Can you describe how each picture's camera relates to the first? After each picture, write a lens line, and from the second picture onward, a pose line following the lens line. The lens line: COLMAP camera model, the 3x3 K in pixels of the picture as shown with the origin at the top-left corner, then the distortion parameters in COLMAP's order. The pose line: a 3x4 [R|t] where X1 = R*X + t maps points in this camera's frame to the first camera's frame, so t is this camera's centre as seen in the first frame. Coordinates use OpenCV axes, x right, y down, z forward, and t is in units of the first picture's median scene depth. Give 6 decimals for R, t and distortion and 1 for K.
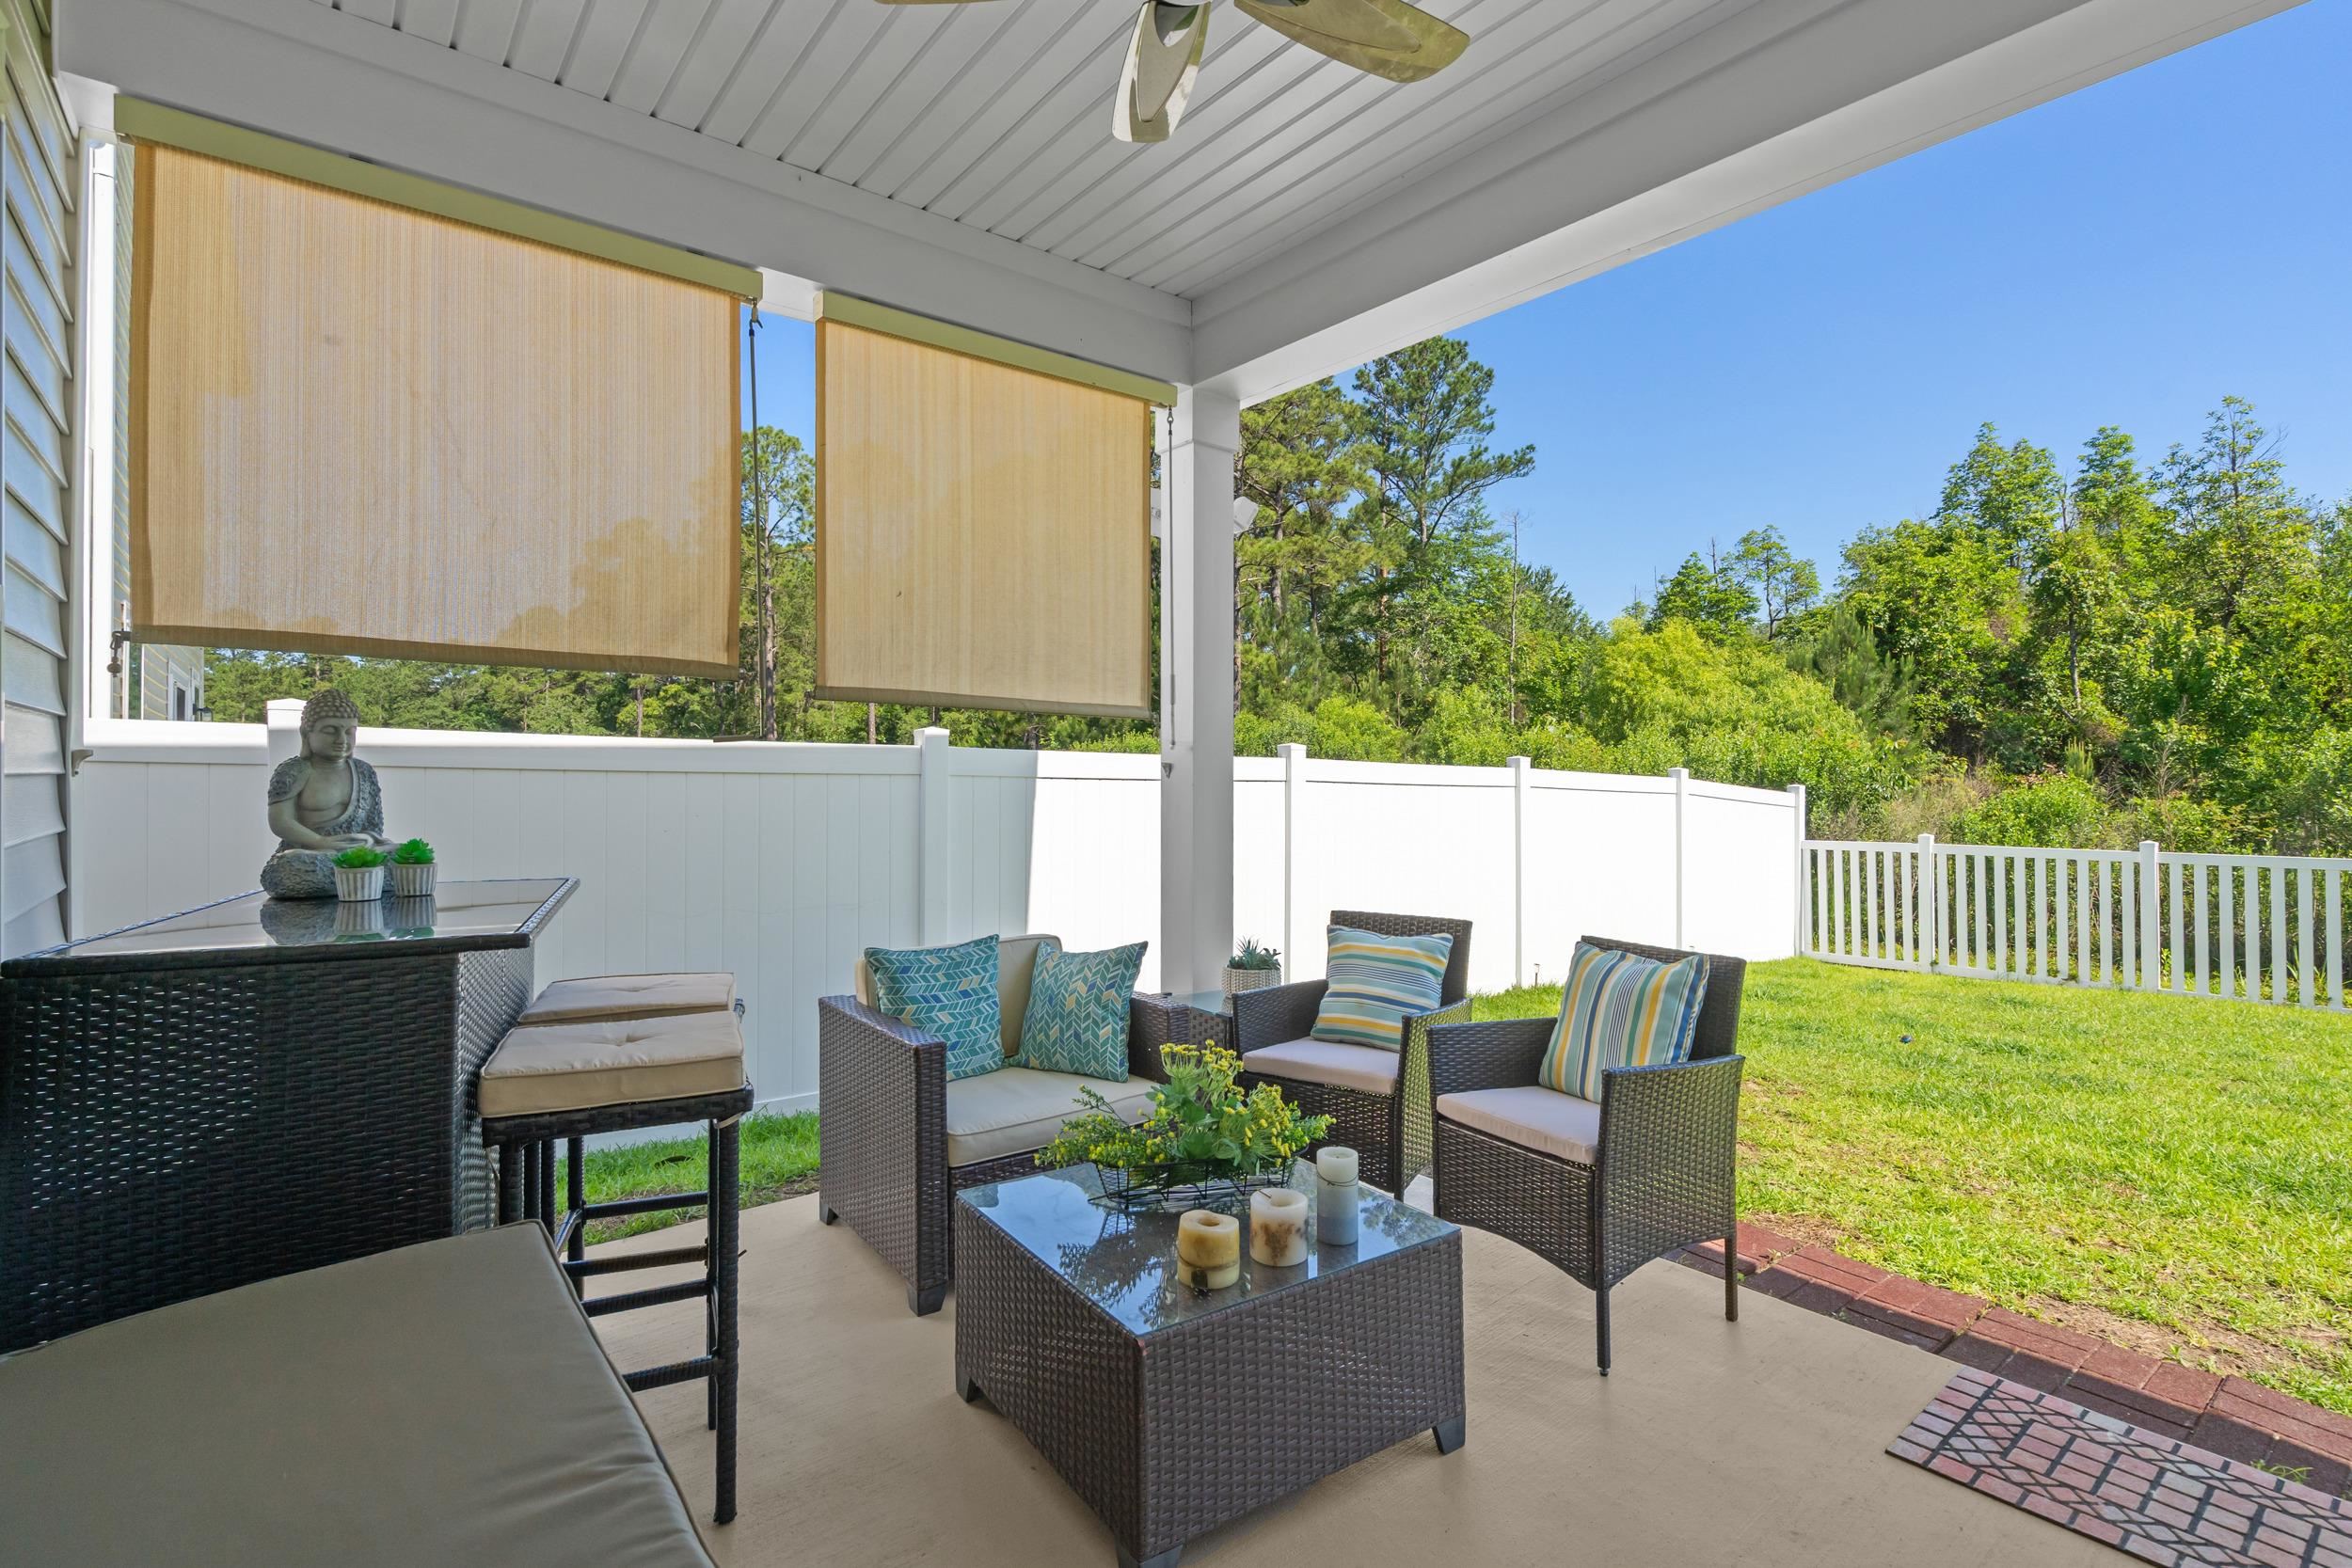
lens RADIAL K [[1068.3, 0, 1171.2], [0, 1068.3, 775.5], [0, 0, 1]] dist [-0.002272, 0.000126]
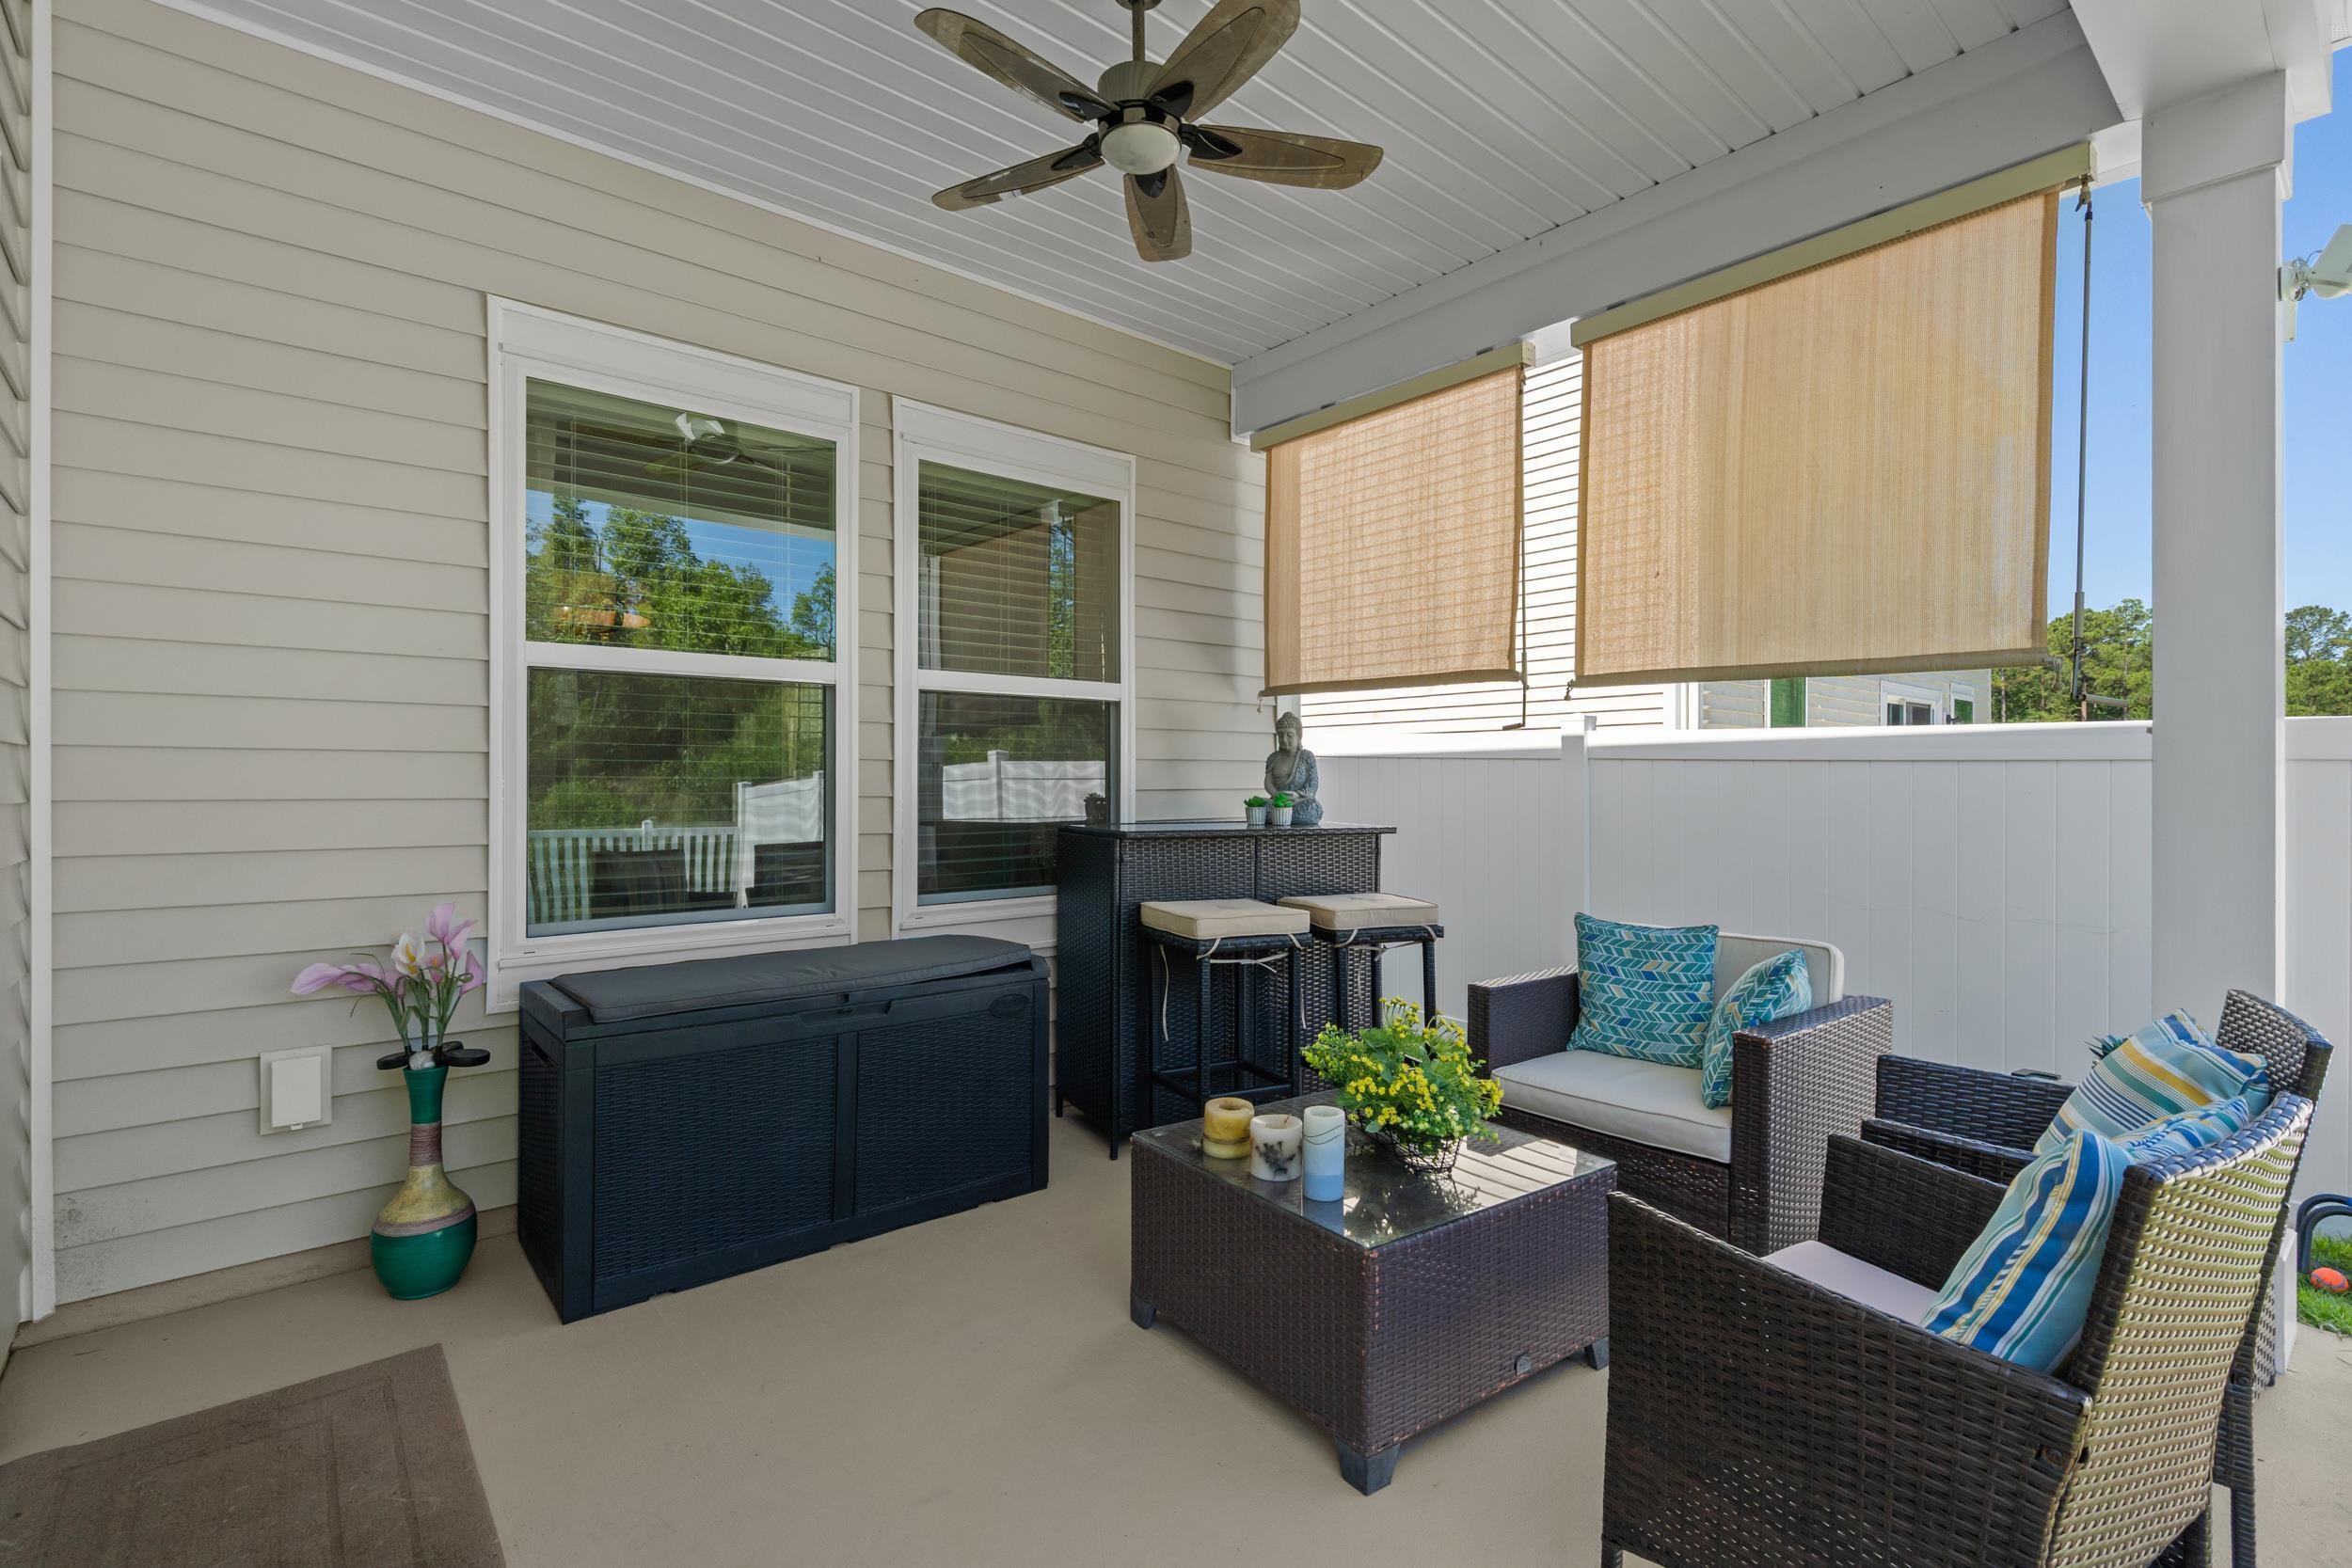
lens RADIAL K [[1068.3, 0, 1174.3], [0, 1068.3, 780.2], [0, 0, 1]] dist [-0.002272, 0.000126]
pose [[0.019897, 0.011205, -0.999739, 0.333223], [-0.001352, 0.999937, 0.011180, 0.005822], [0.999801, 0.001129, 0.019911, 0.231393]]
